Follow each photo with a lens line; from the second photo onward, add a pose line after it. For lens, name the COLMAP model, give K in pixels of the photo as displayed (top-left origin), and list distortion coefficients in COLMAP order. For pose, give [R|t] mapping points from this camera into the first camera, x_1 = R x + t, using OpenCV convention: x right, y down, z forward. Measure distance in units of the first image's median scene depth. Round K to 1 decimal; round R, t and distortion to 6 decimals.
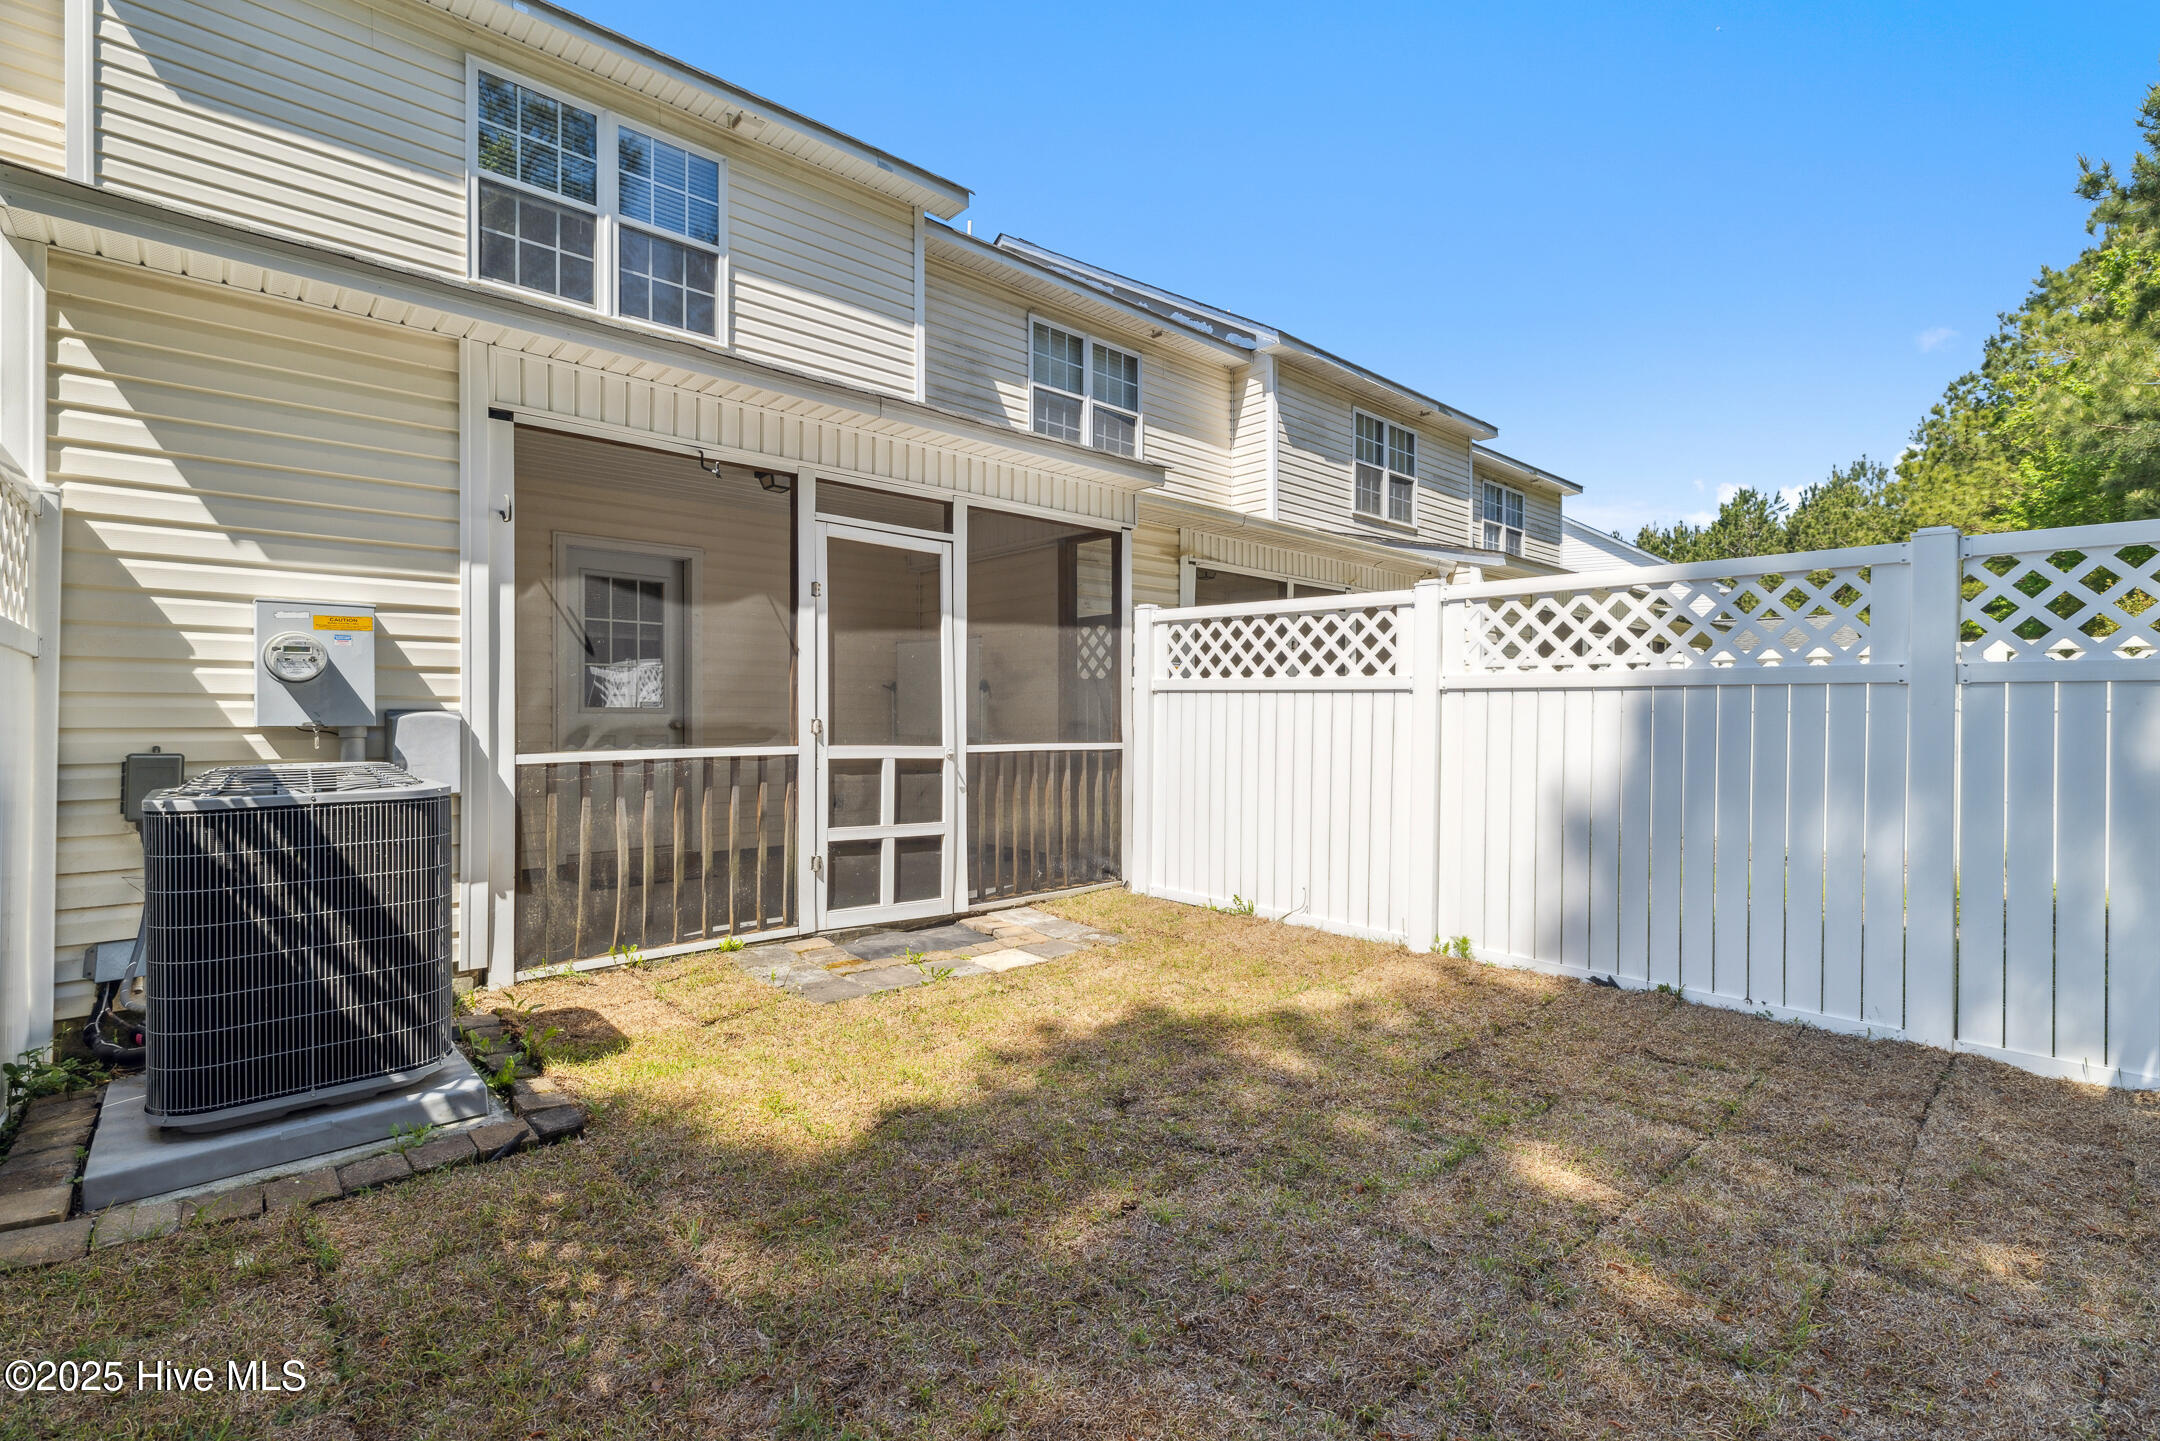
lens RADIAL K [[973.7, 0, 1055.1], [0, 973.7, 722.0], [0, 0, 1]] dist [0.001405, 0.000137]
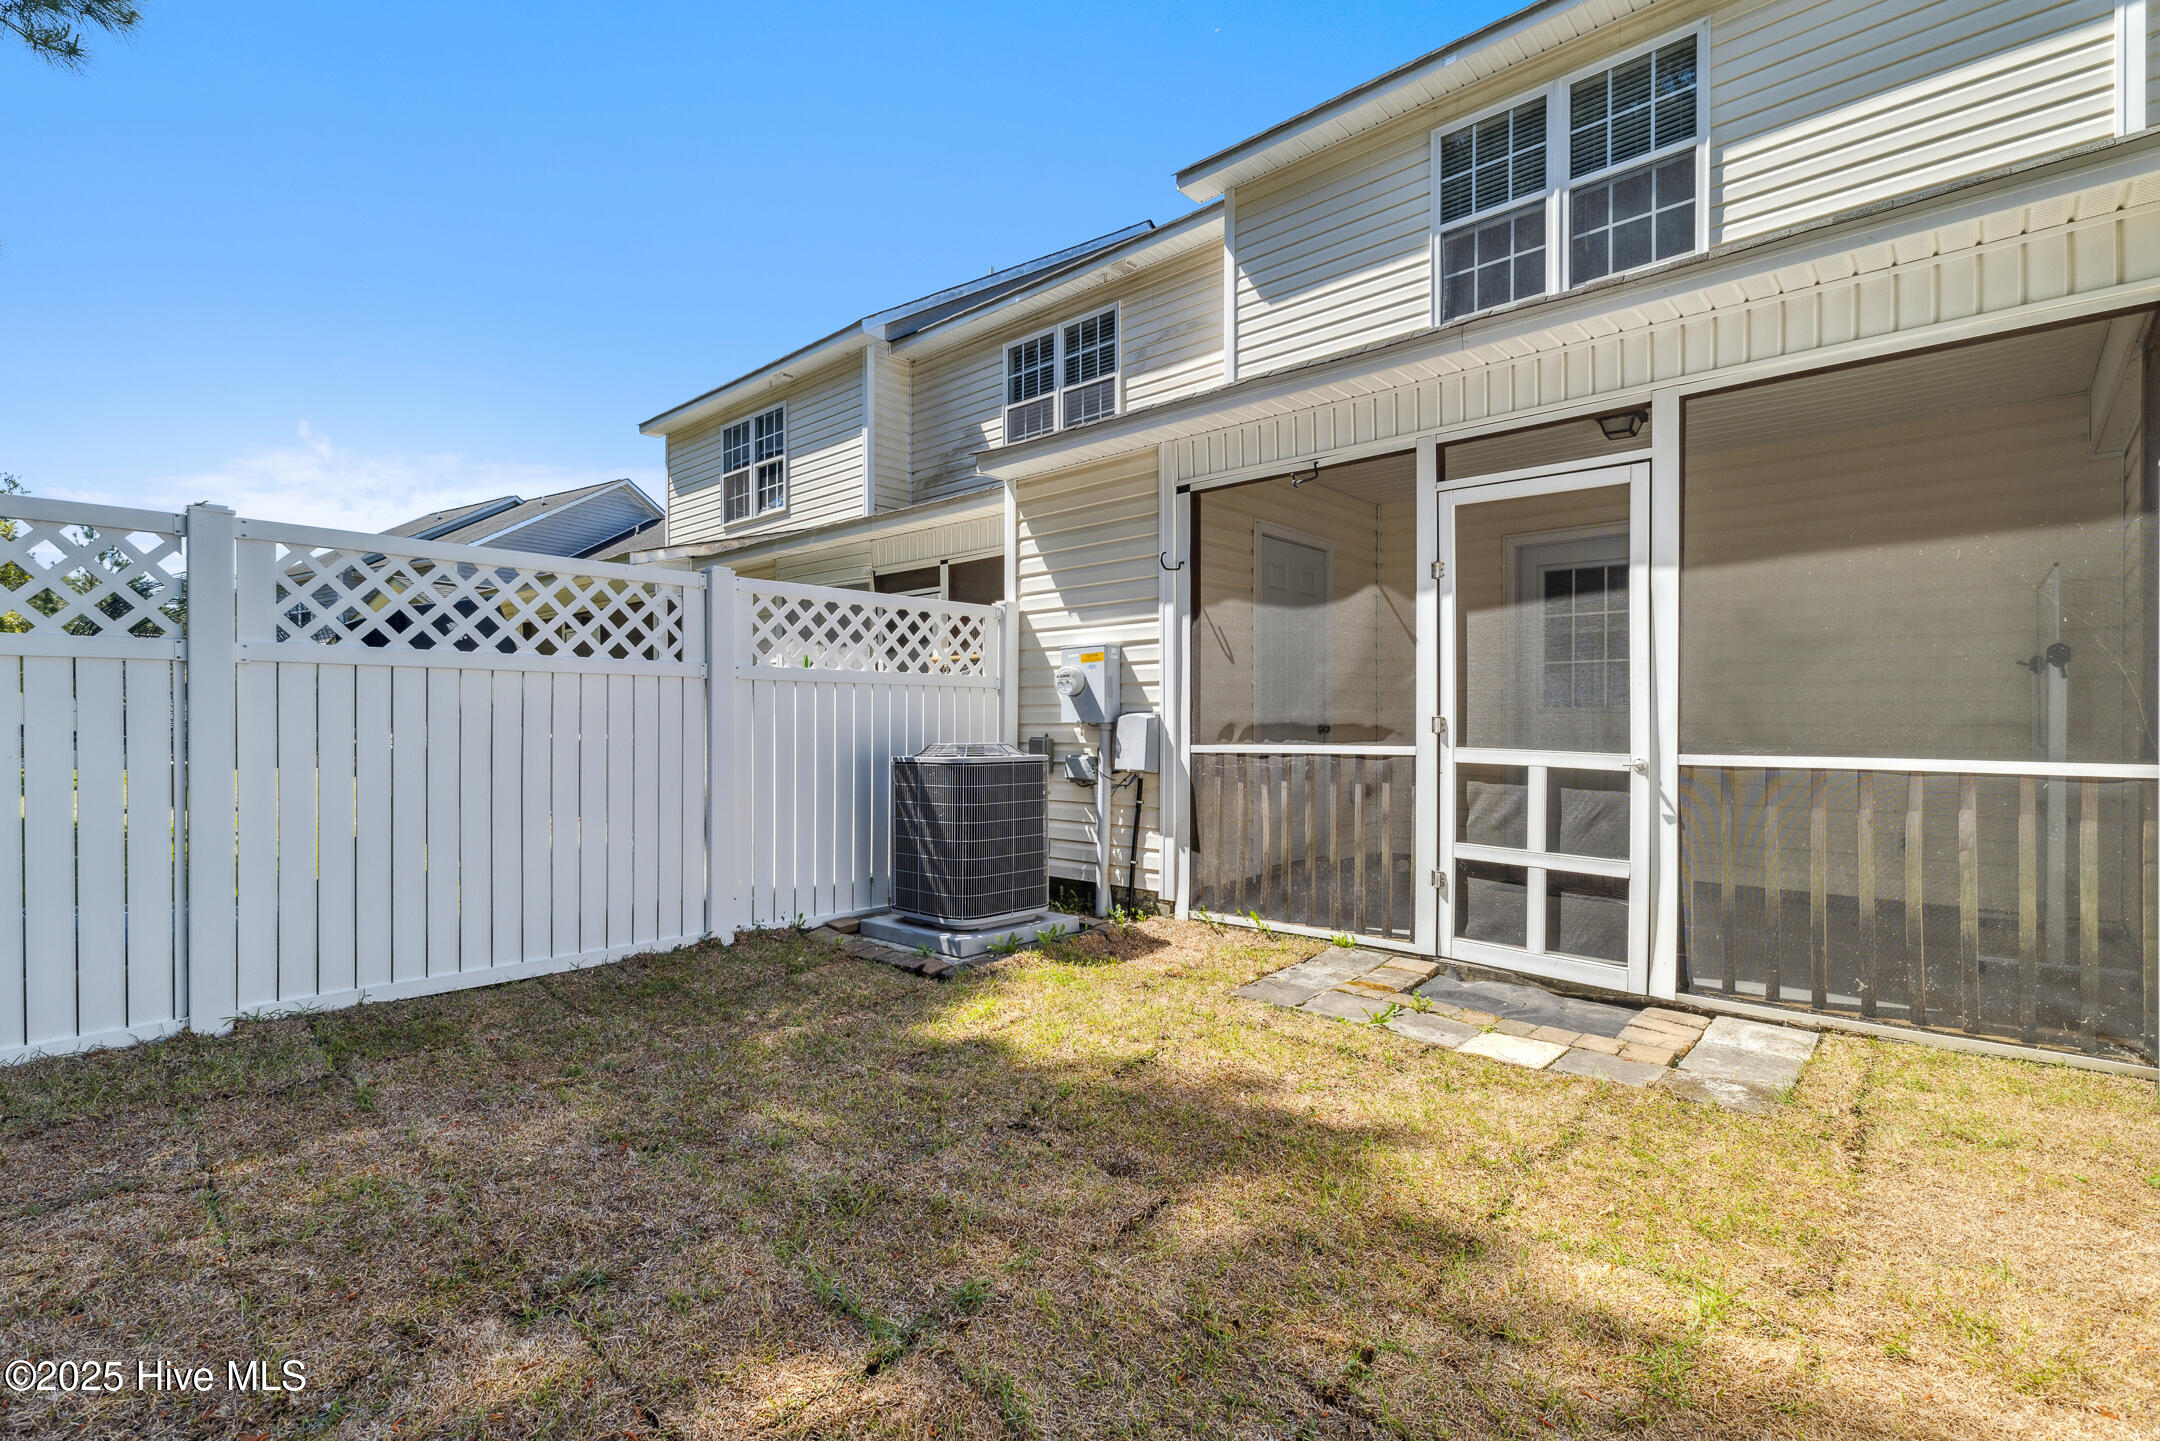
lens RADIAL K [[990.6, 0, 1077.7], [0, 990.6, 732.9], [0, 0, 1]] dist [0.015191, 0.000193]
pose [[0.102551, 0.006578, -0.994706, 0.614368], [-0.005374, 0.999967, 0.006059, 0.008190], [0.994713, 0.004724, 0.102583, 0.576431]]
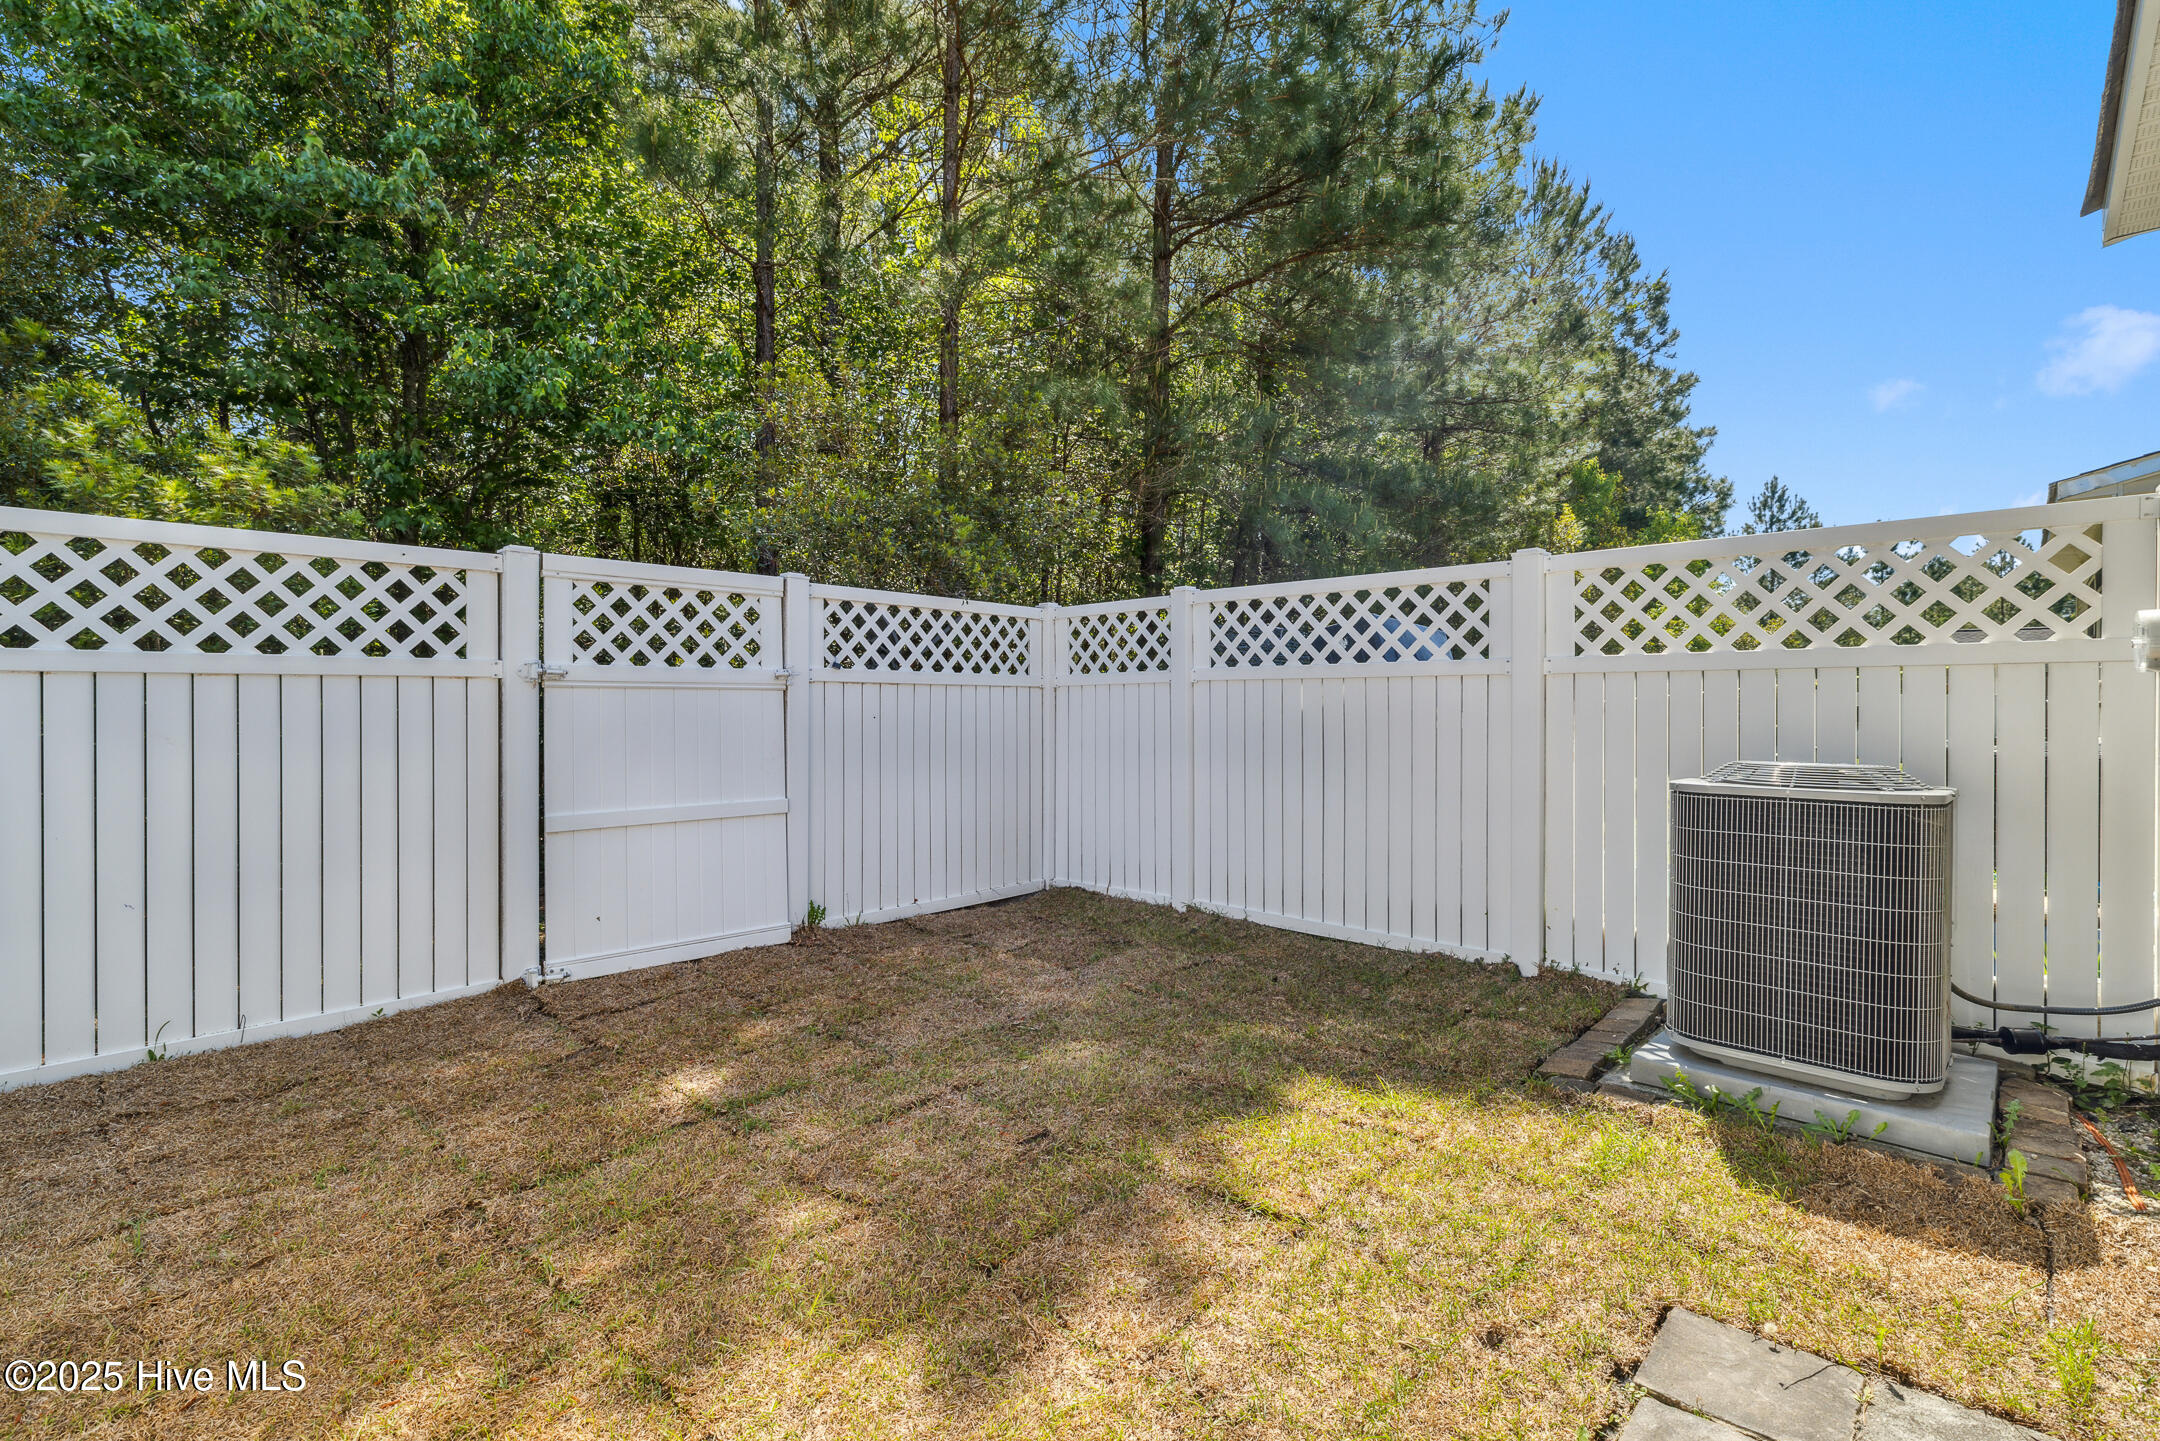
lens RADIAL K [[979.4, 0, 1072.3], [0, 979.4, 717.2], [0, 0, 1]] dist [0.003248, -0.000002]
pose [[-0.995458, -0.014429, -0.094103, 0.080680], [-0.015543, 0.999817, 0.011118, -0.003515], [0.093925, 0.012530, -0.995500, 1.148455]]
